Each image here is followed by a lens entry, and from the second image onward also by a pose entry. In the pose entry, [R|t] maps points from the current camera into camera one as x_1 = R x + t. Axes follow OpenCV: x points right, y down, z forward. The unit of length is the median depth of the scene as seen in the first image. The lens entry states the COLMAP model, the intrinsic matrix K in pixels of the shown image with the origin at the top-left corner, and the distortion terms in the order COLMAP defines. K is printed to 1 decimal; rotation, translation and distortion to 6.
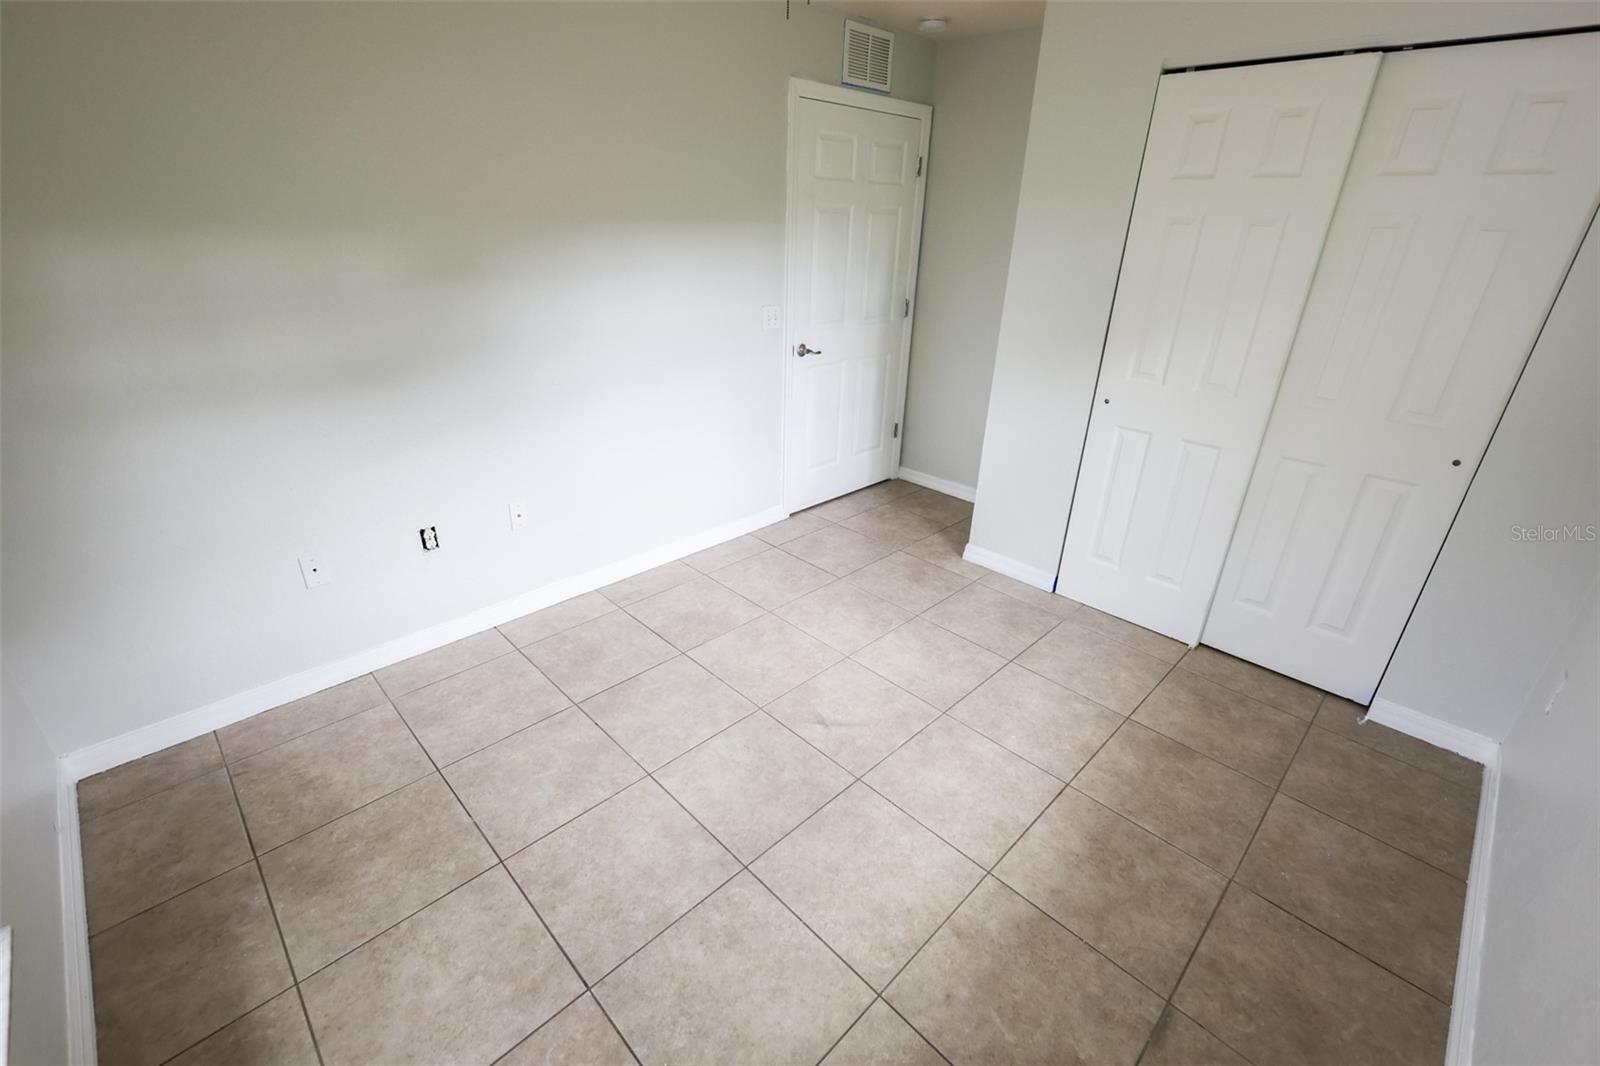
lens RADIAL K [[691.6, 0, 802.3], [0, 691.6, 530.5], [0, 0, 1]] dist [0.001731, -0.000315]
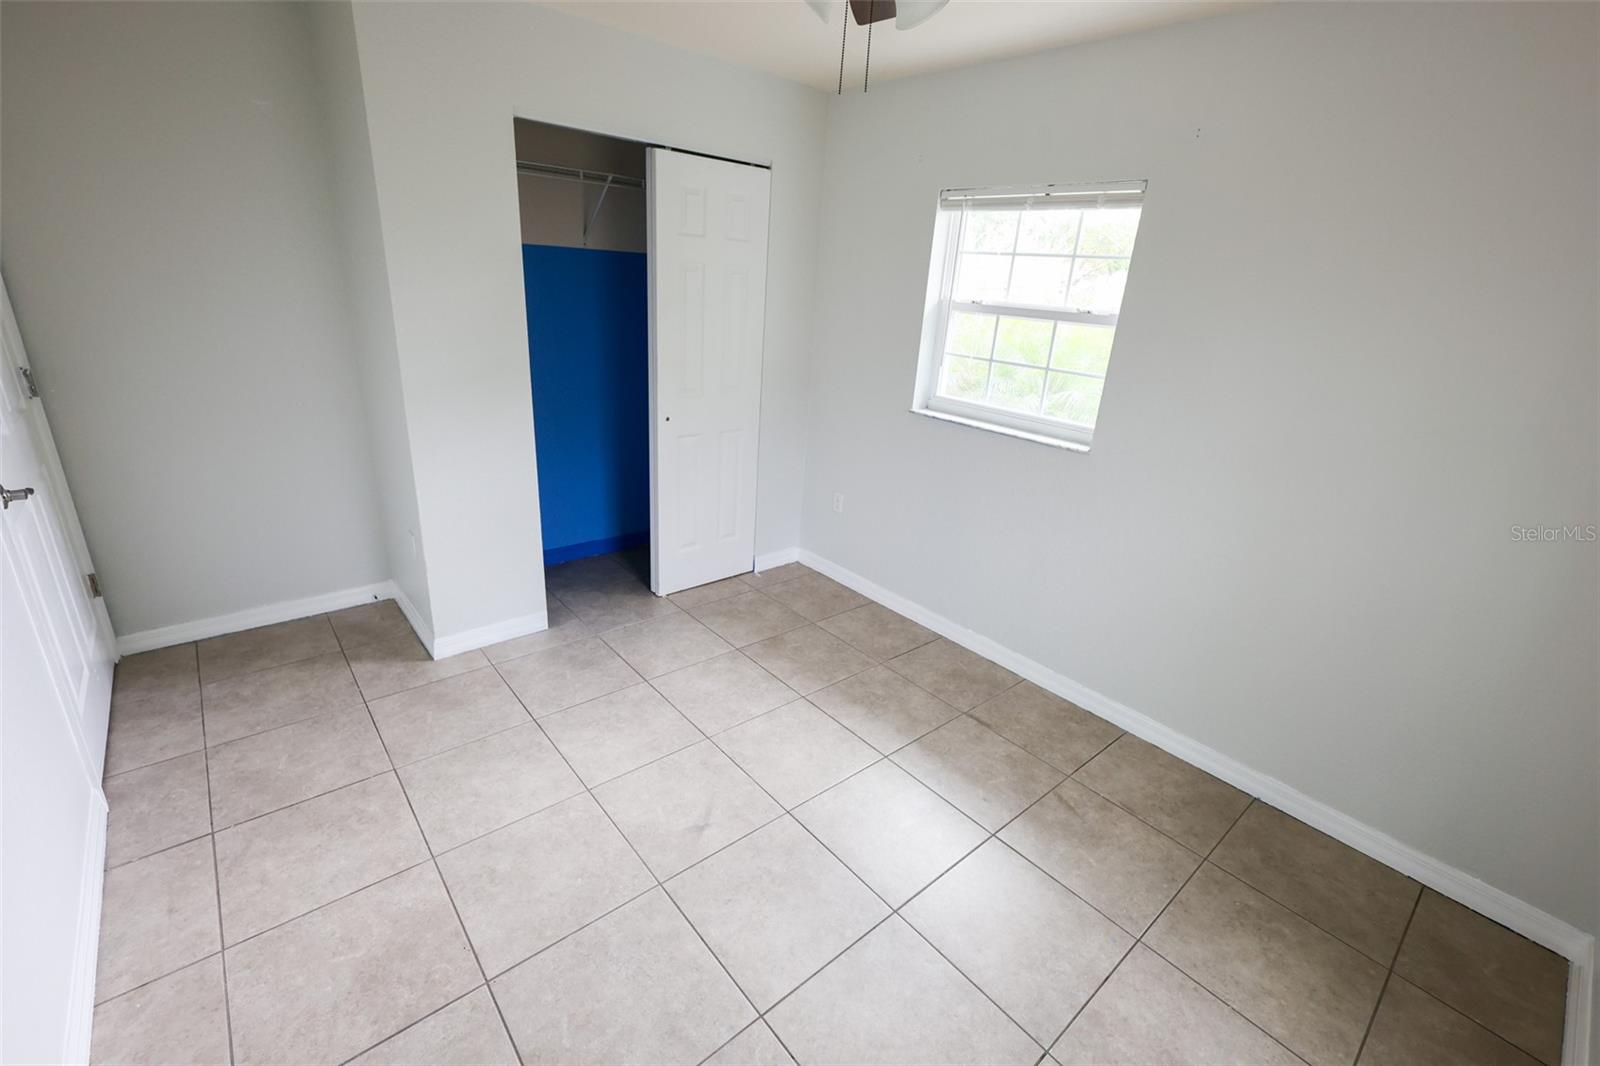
lens RADIAL K [[682.9, 0, 803.9], [0, 682.9, 528.5], [0, 0, 1]] dist [-0.001657, 0.000247]
pose [[0.074193, -0.364150, 0.928381, -0.640885], [0.355093, 0.879577, 0.316629, -0.295687], [-0.931882, 0.306169, 0.194566, 0.588968]]
